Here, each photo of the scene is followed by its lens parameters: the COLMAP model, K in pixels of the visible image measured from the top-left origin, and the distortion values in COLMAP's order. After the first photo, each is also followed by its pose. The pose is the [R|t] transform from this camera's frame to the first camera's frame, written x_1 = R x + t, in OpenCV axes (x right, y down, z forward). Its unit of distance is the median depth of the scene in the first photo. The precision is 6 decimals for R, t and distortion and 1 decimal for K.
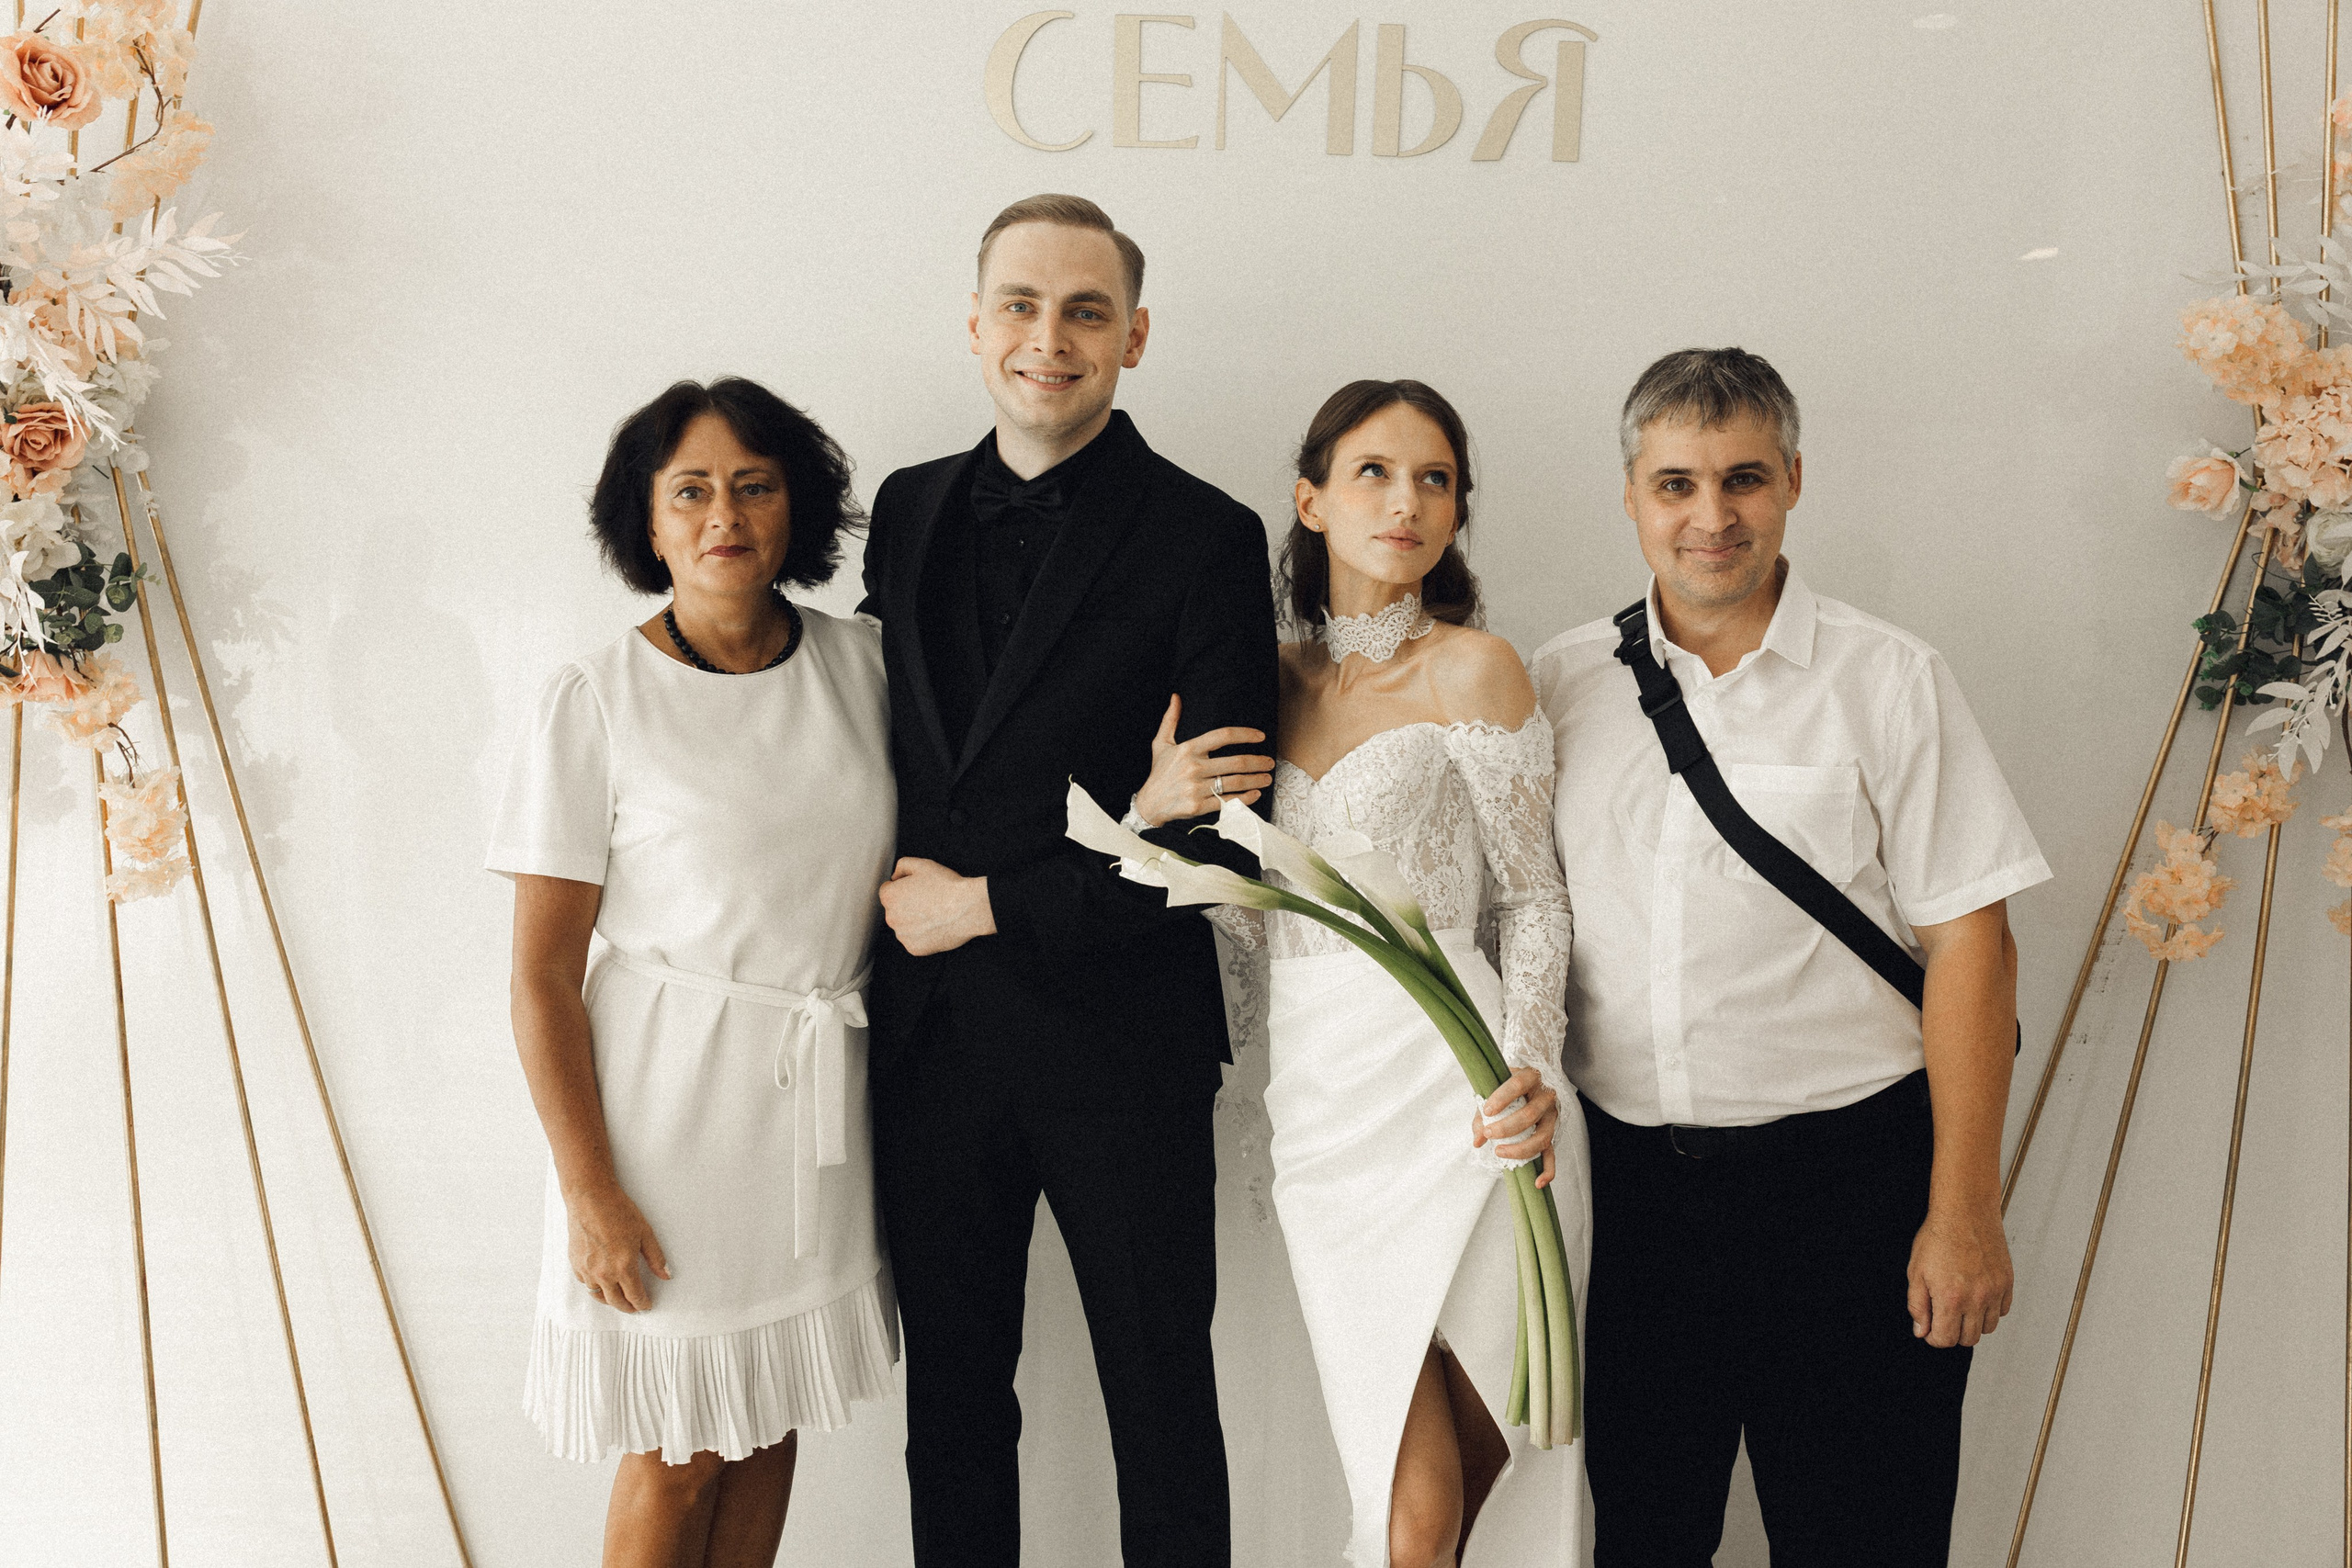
lens RADIAL K [[2102.2, 0, 1185.0], [0, 2102.2, 770.0], [0, 0, 1]] dist [0.005858, -0.016808]
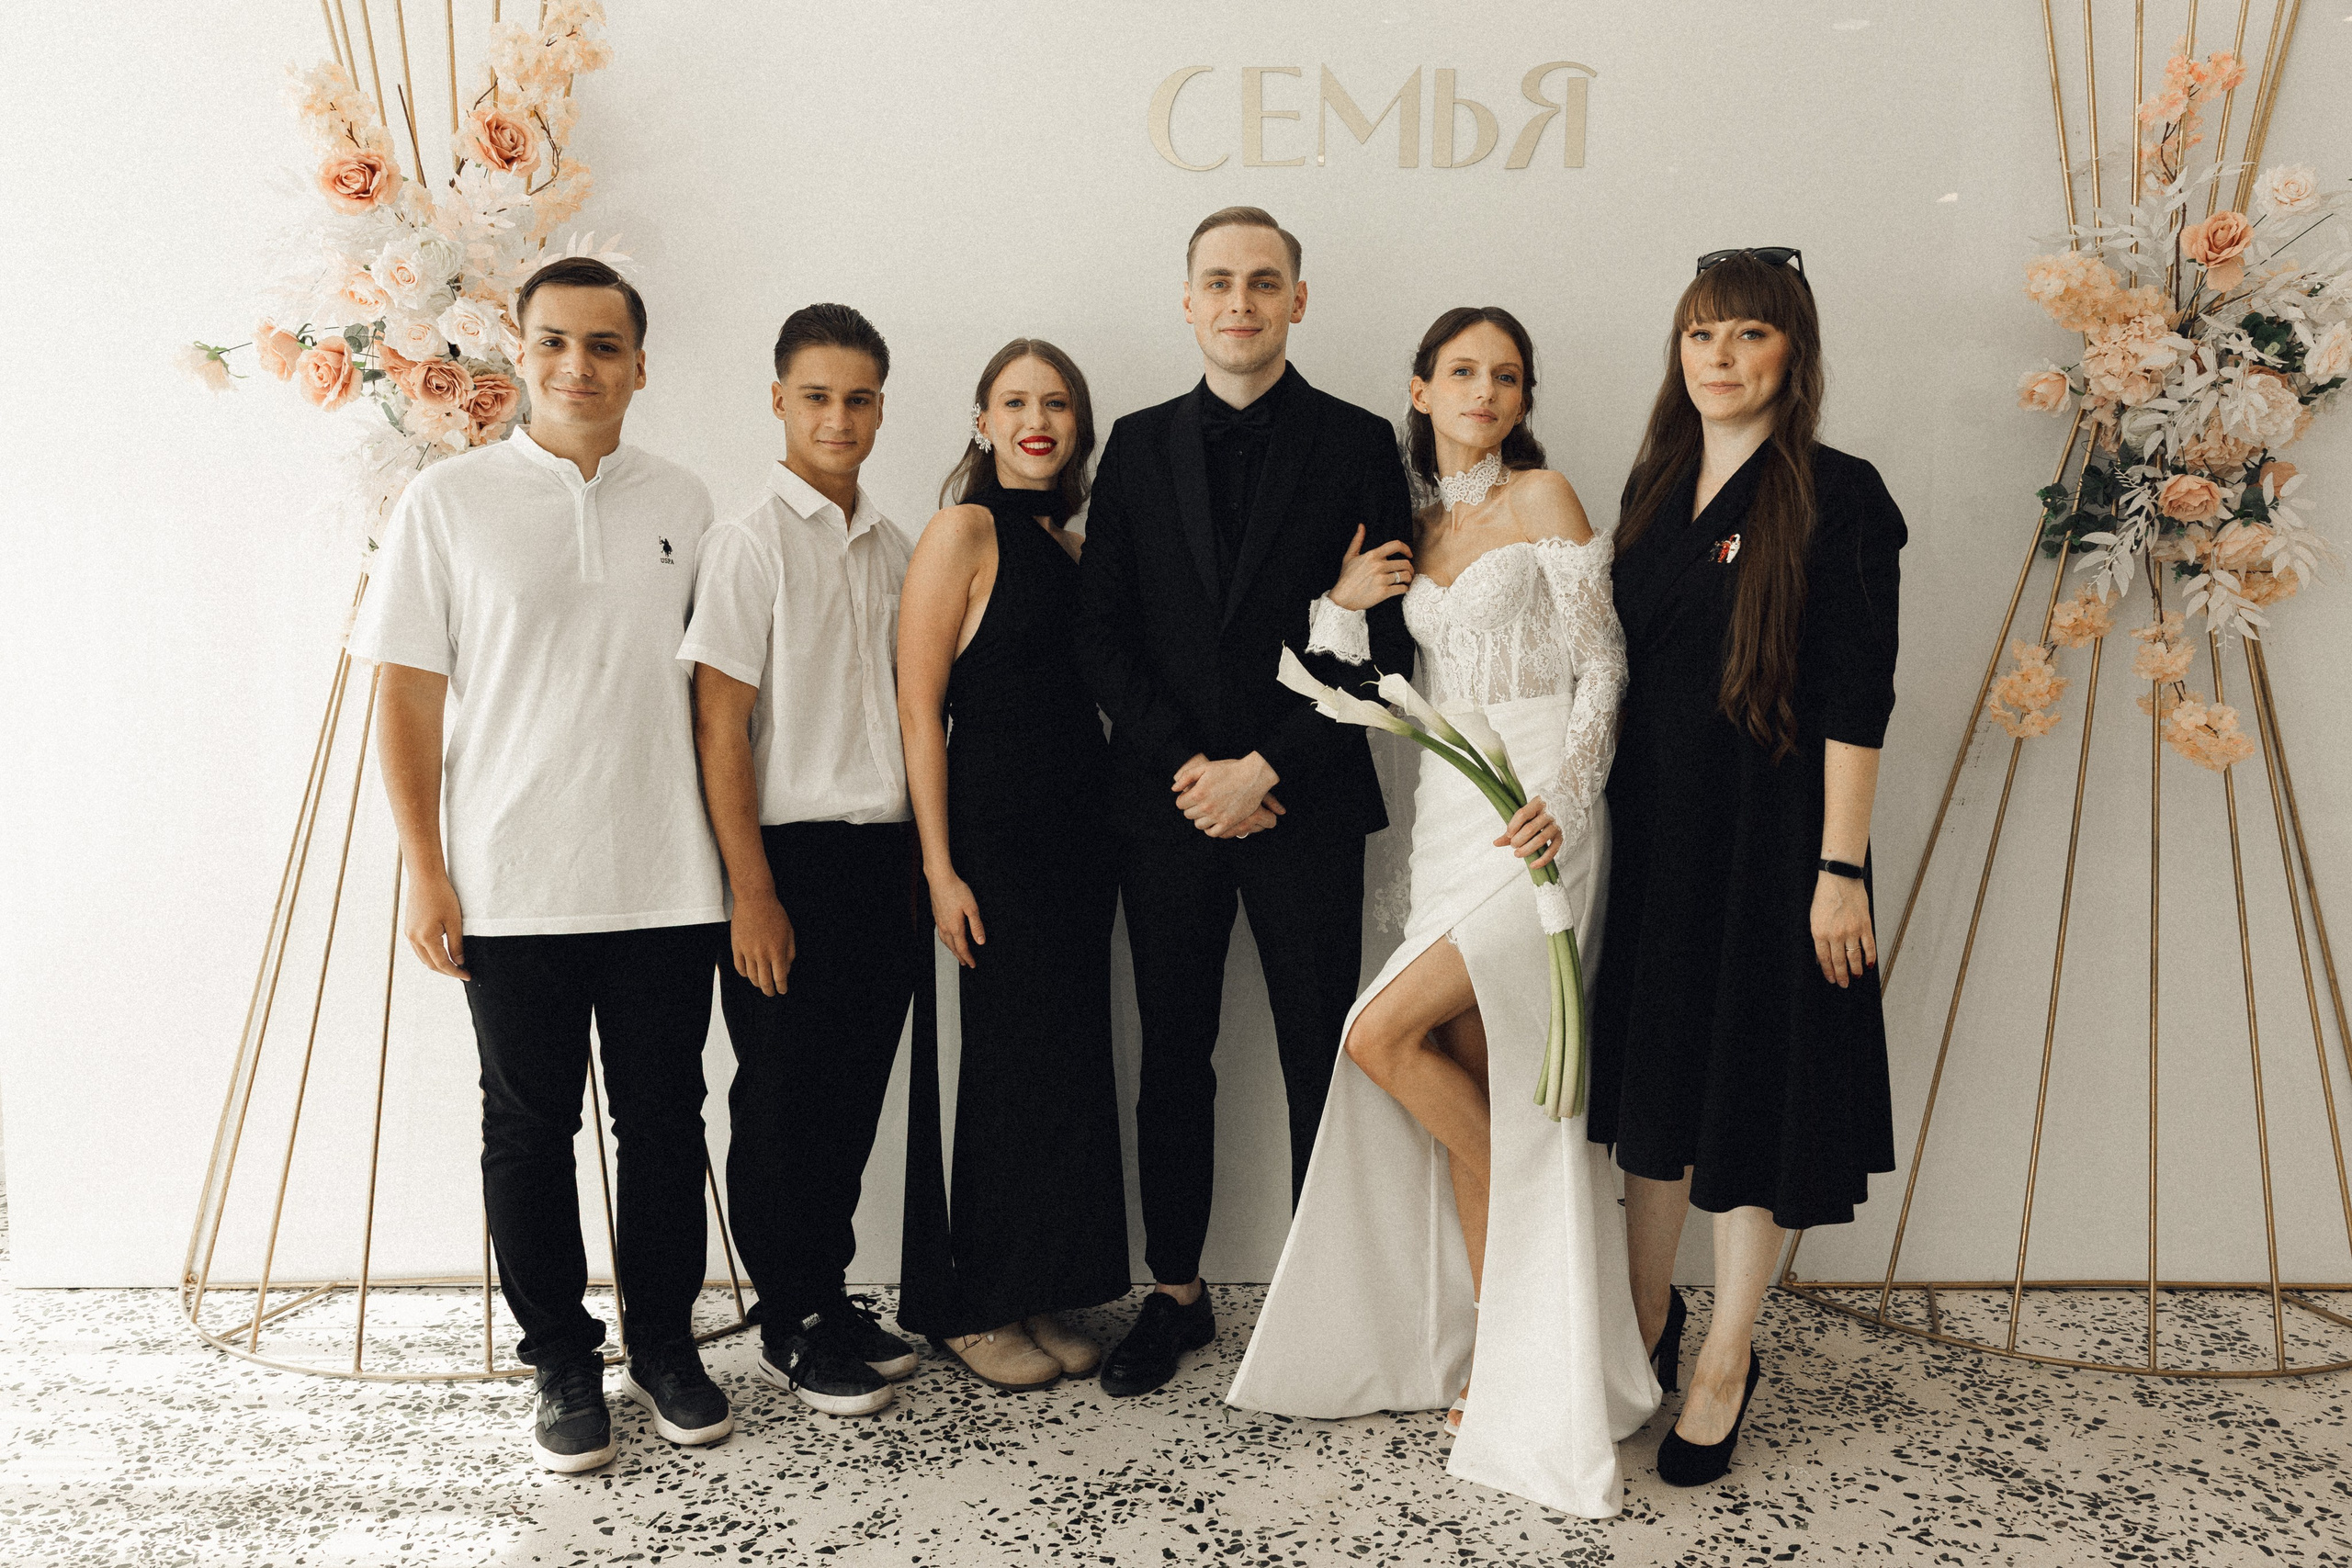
lens RADIAL K [[2023.3, 0, 1157.2], [0, 2023.3, 801.0], [0, 0, 1]] dist [0.054431, -0.030092]
pose [[0.999594, -0.027854, 0.006011, -0.111653], [0.027594, 0.998836, 0.039573, 0.062924], [-0.007106, -0.039391, 0.999199, -0.344054]]
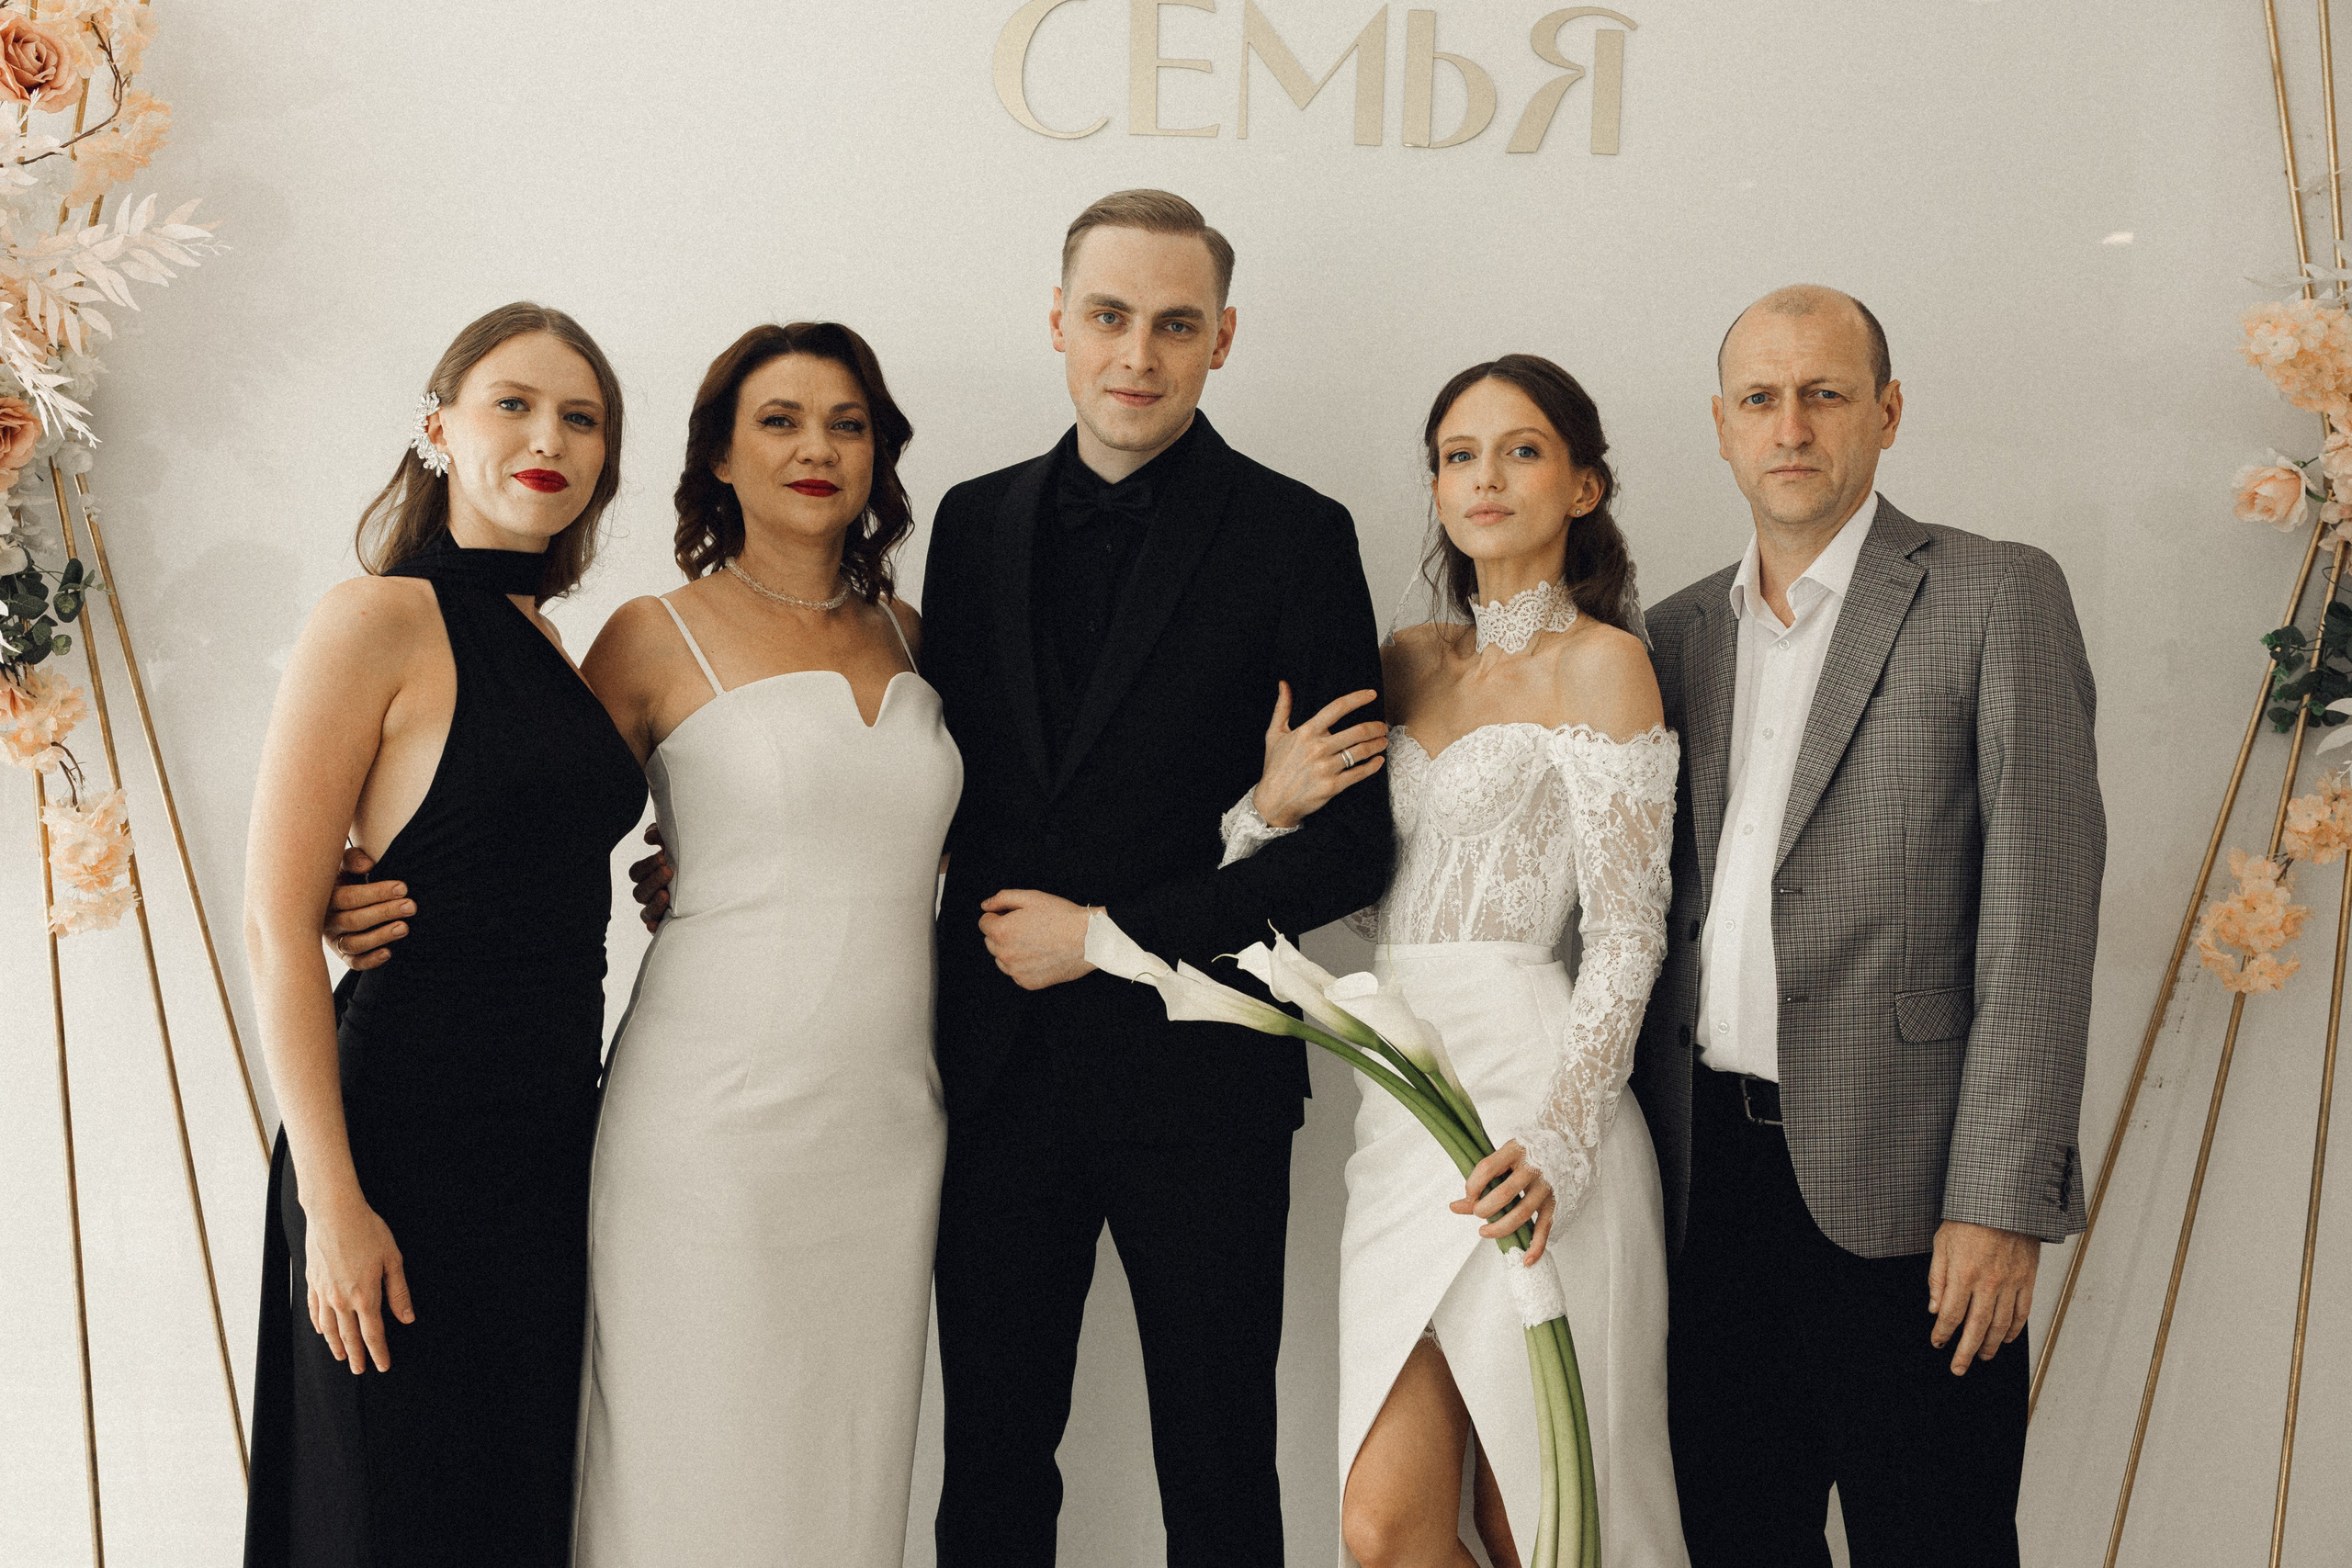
lens RADIAL K [[2701.6, 0, 1168.4], [0, 2701.6, 782.0], [0, 0, 1]] dist [0.005609, -0.025943]
pose [[0.999196, -0.000732, 0.040073, -0.066463], [0.002402, 0.999130, -0.041631, 0.044925], [-0.040008, 0.041694, 0.998329, -0.202899]]
